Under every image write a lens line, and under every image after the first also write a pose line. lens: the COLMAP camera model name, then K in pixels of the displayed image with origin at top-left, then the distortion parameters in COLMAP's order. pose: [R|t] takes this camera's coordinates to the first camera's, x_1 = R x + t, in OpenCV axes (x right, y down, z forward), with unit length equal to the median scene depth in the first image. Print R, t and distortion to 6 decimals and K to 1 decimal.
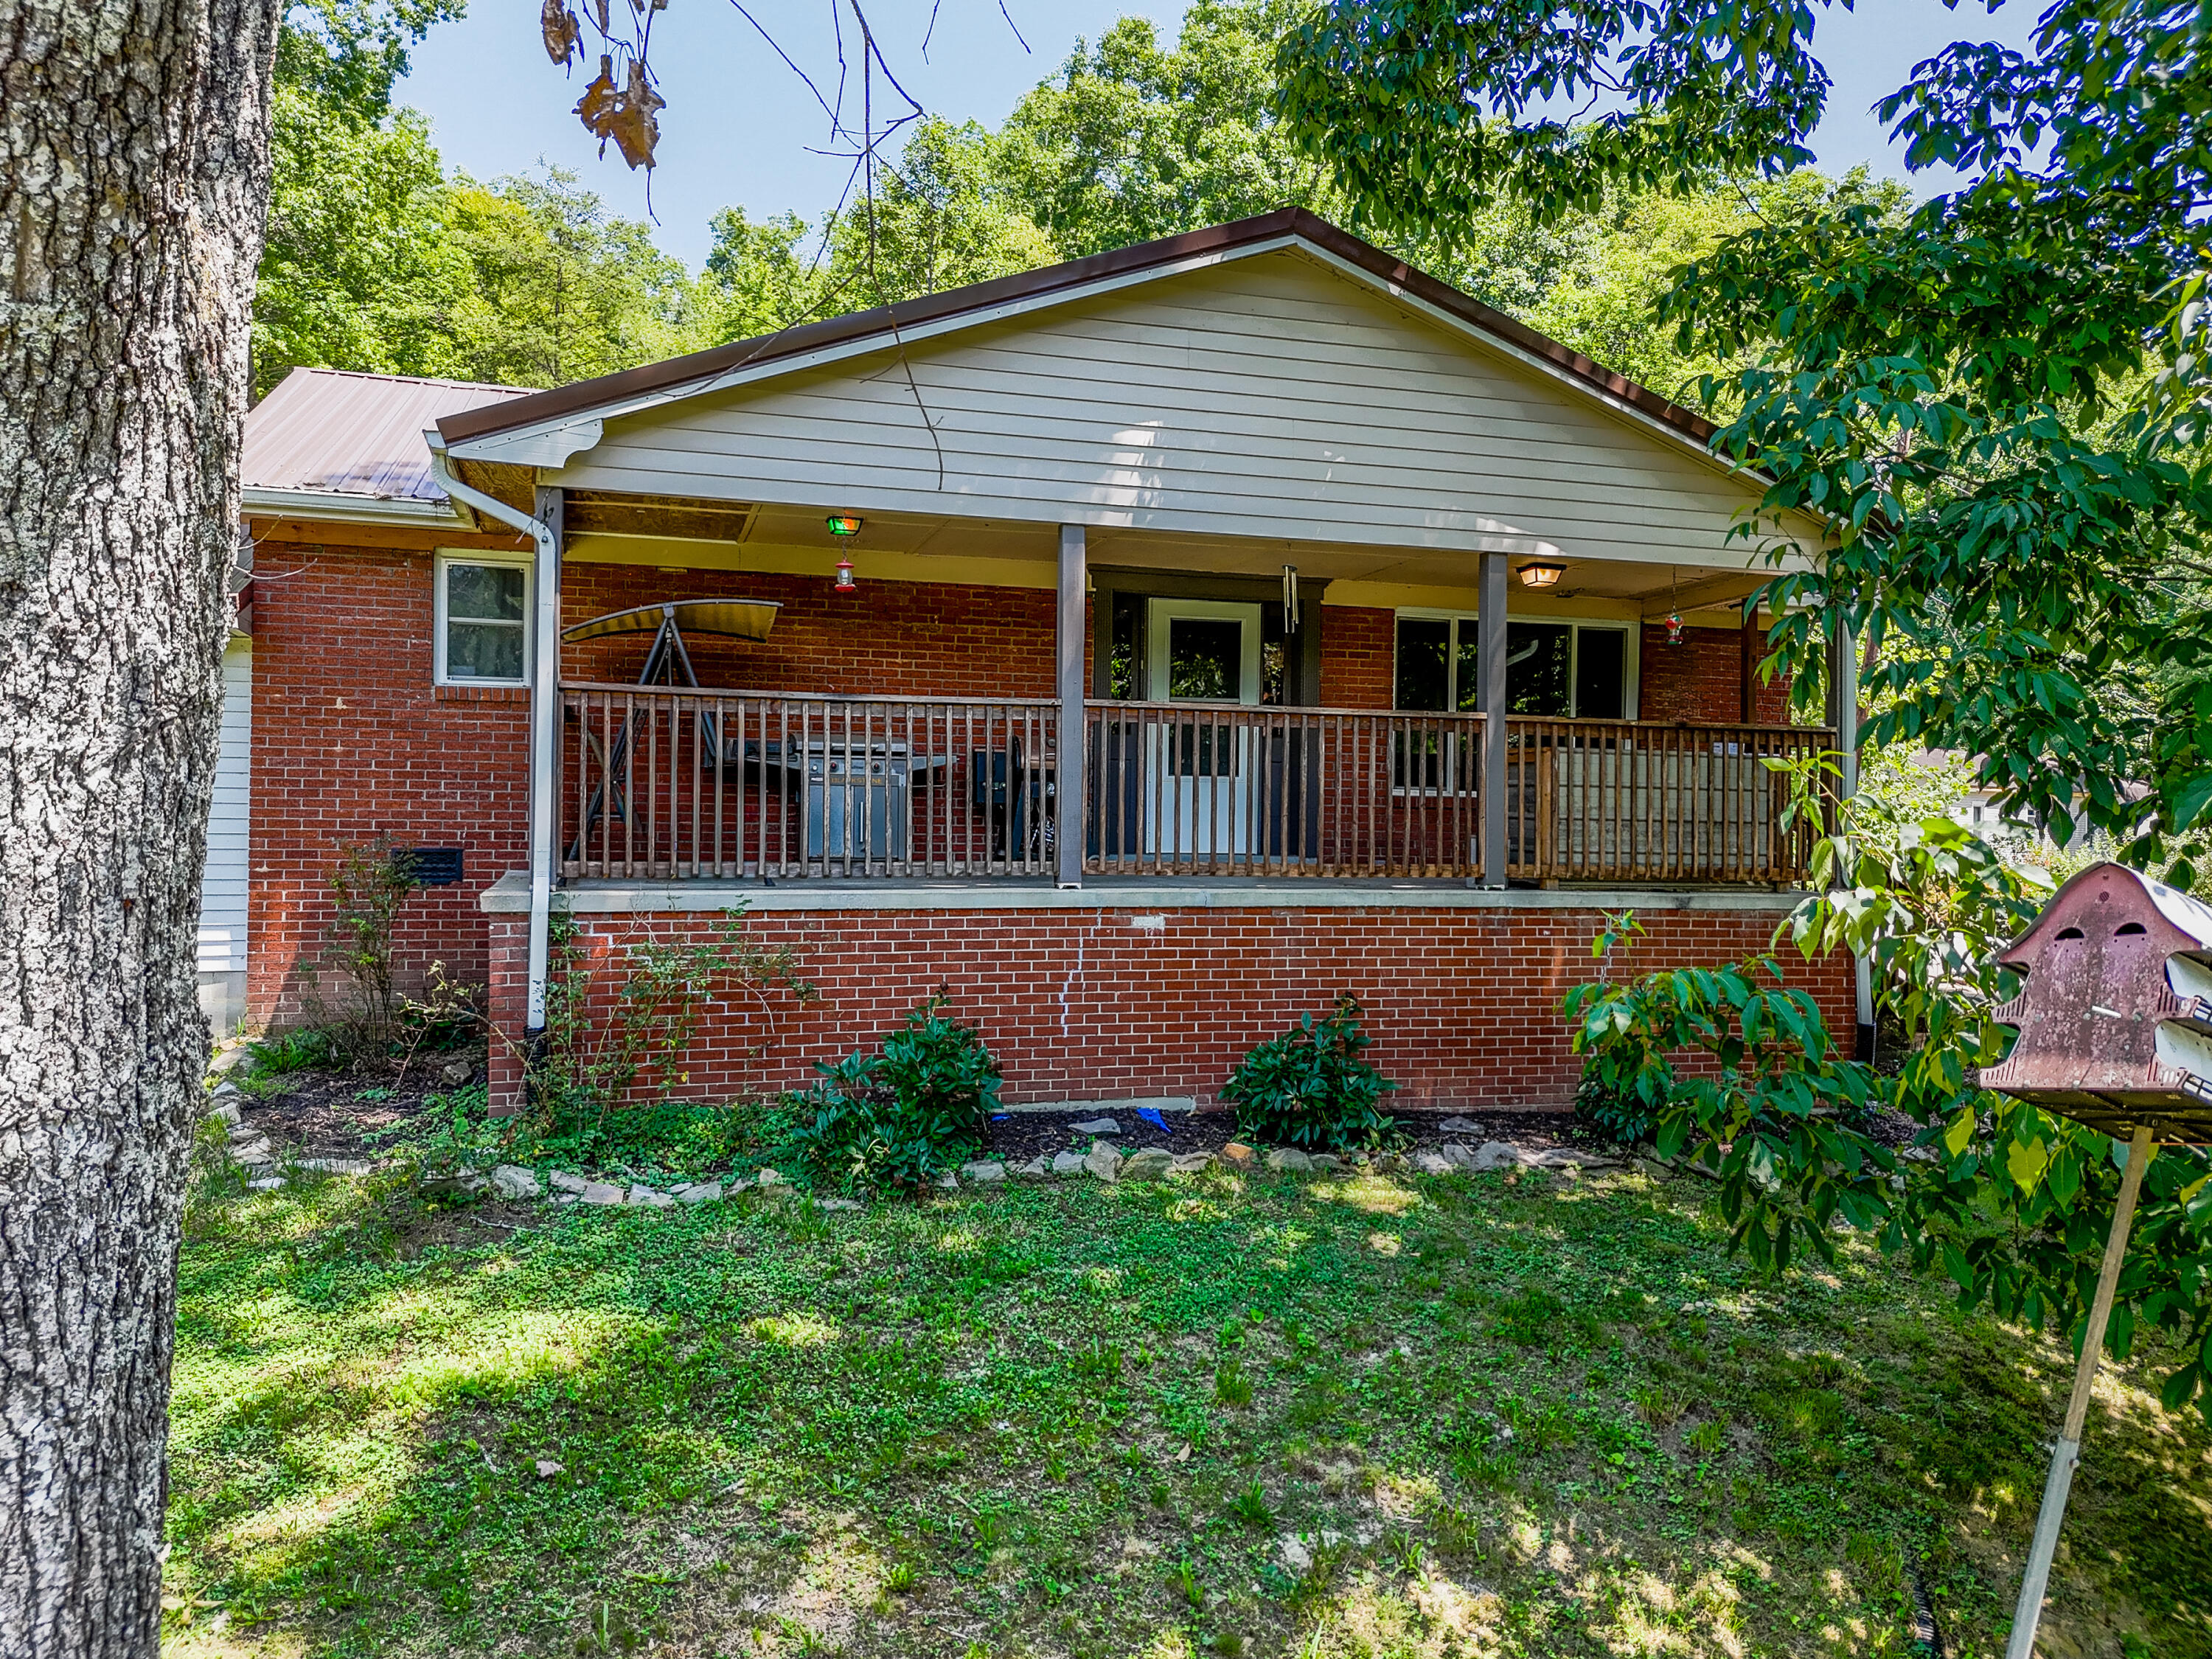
lens RADIAL K [[1635.1, 0, 1111.4], [0, 1635.1, 821.3], [0, 0, 1]] dist [0.043822, -0.042196]
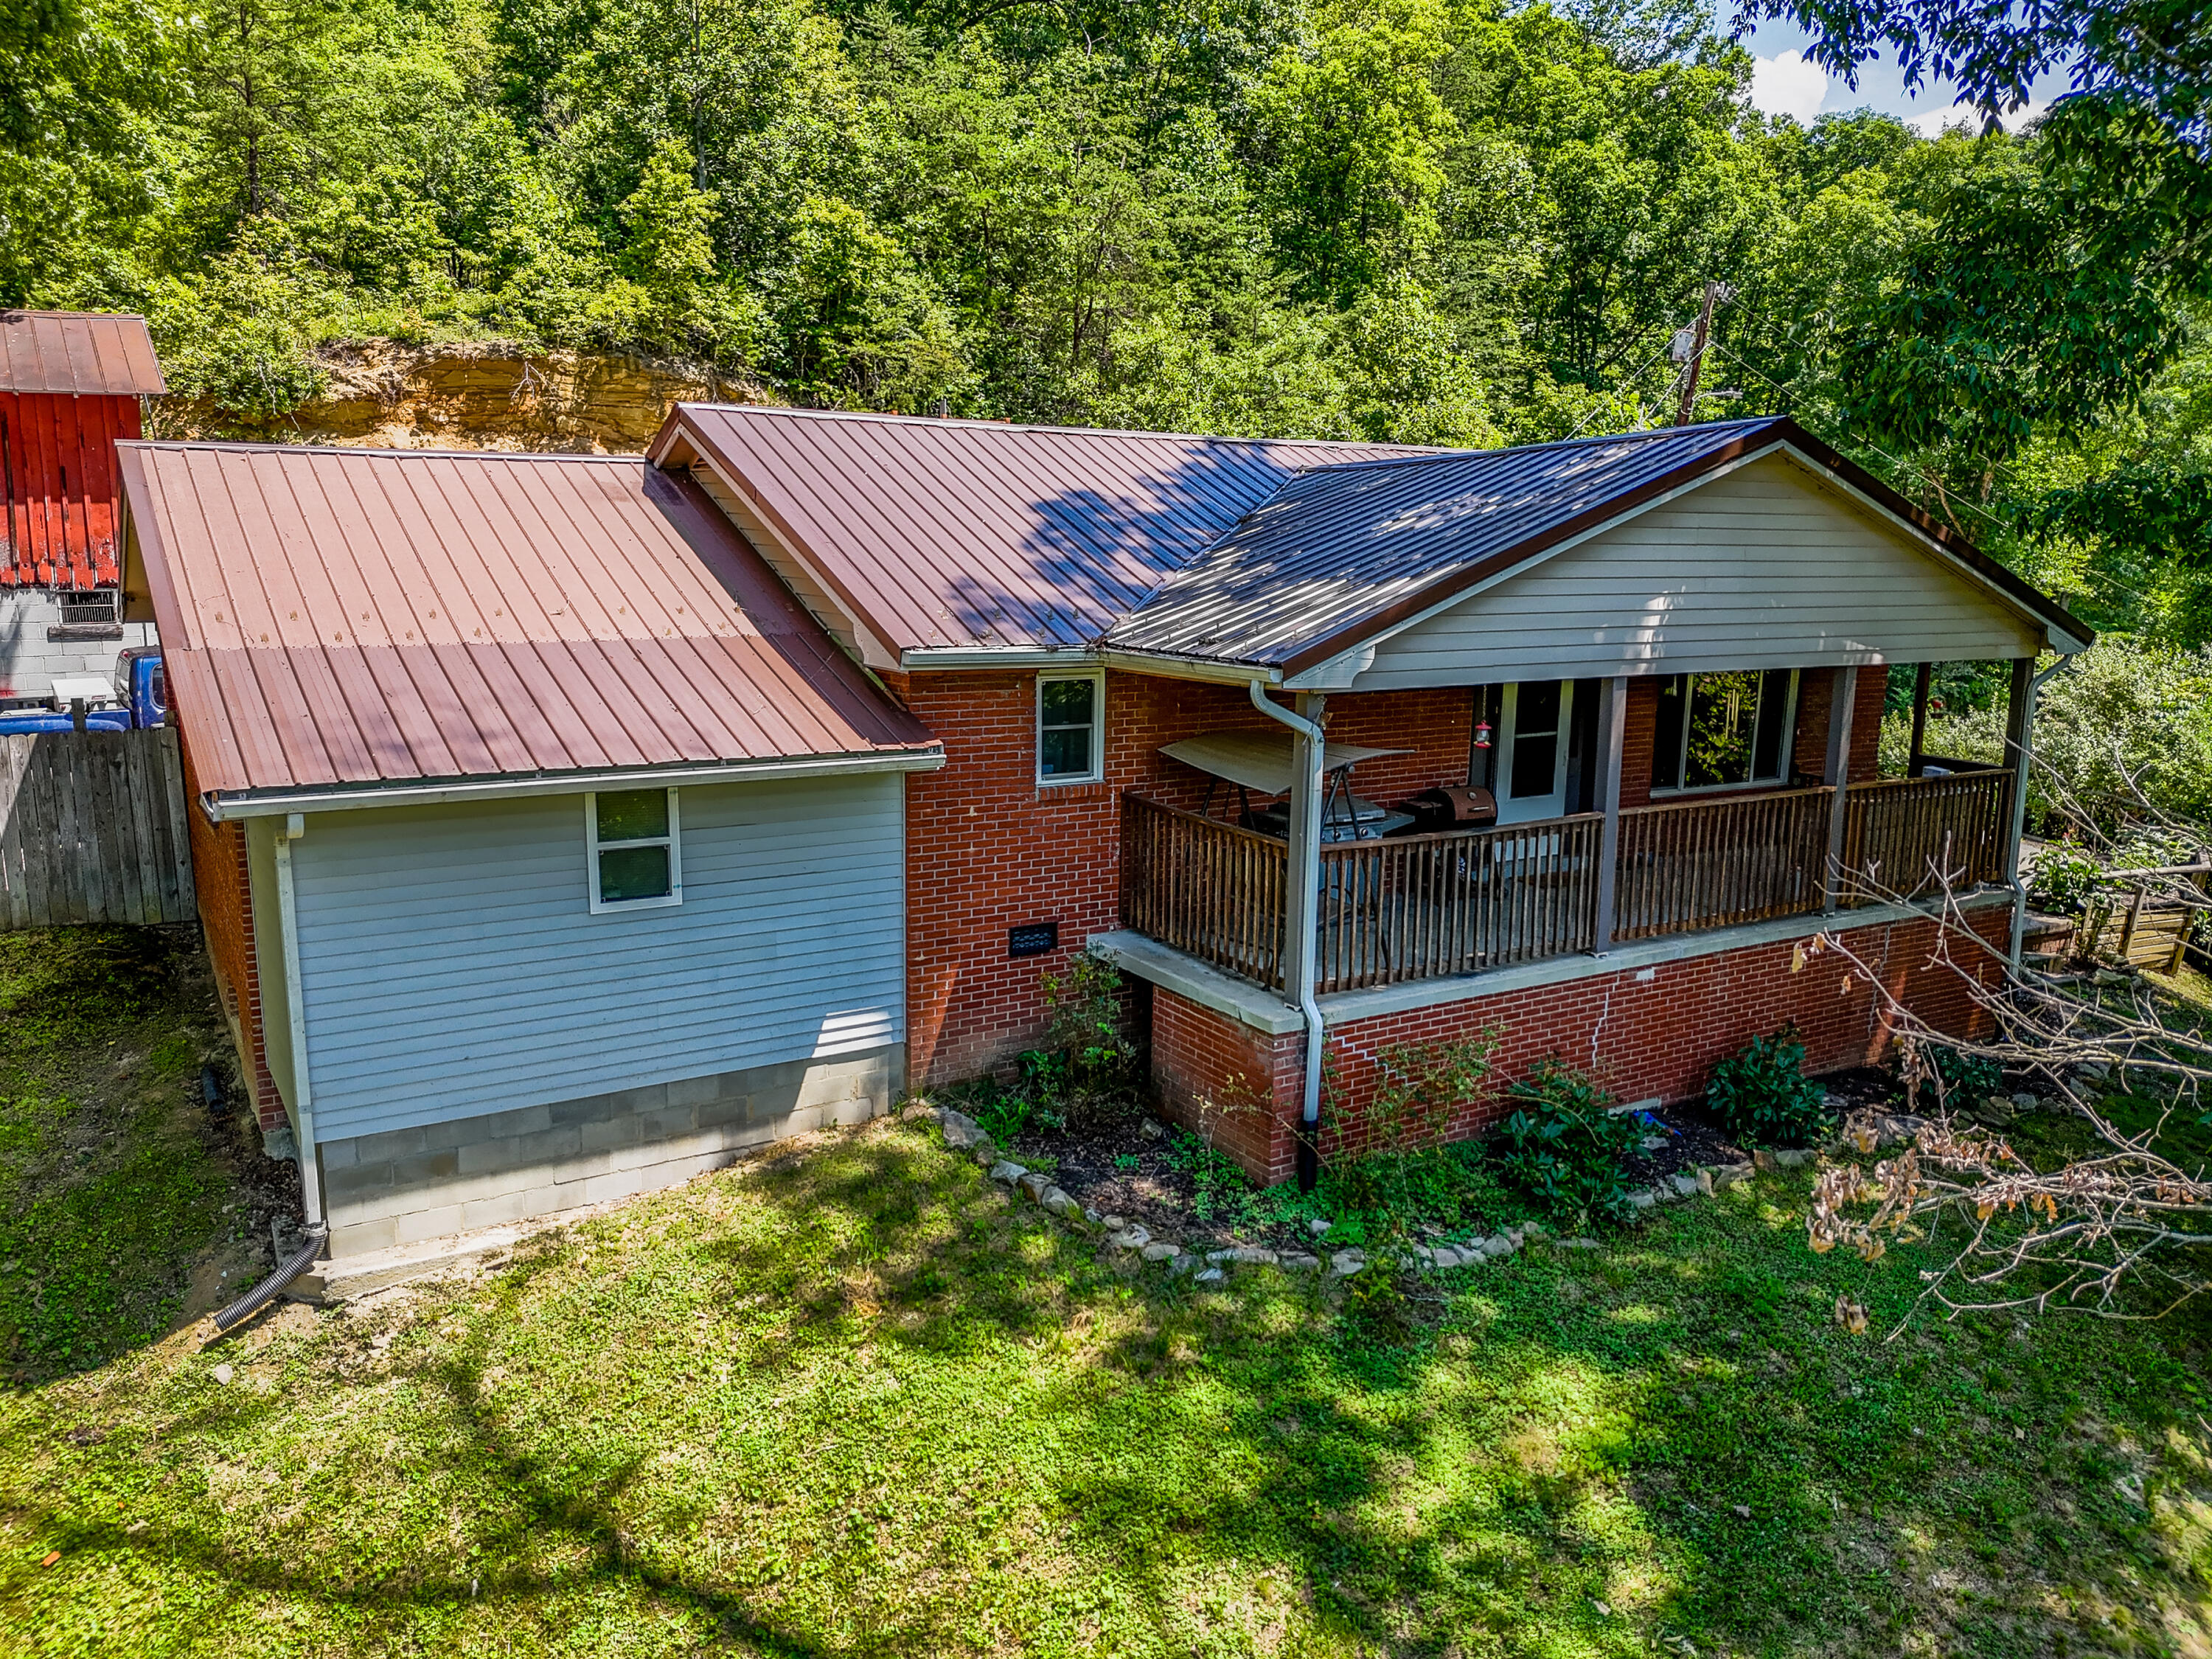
lens RADIAL K [[1635.1, 0, 1102.1], [0, 1635.1, 838.8], [0, 0, 1]] dist [0.043822, -0.042196]
pose [[0.964218, -0.046900, 0.260928, -0.690228], [-0.008257, 0.978437, 0.206380, -0.294358], [-0.264981, -0.201149, 0.943040, -0.107729]]
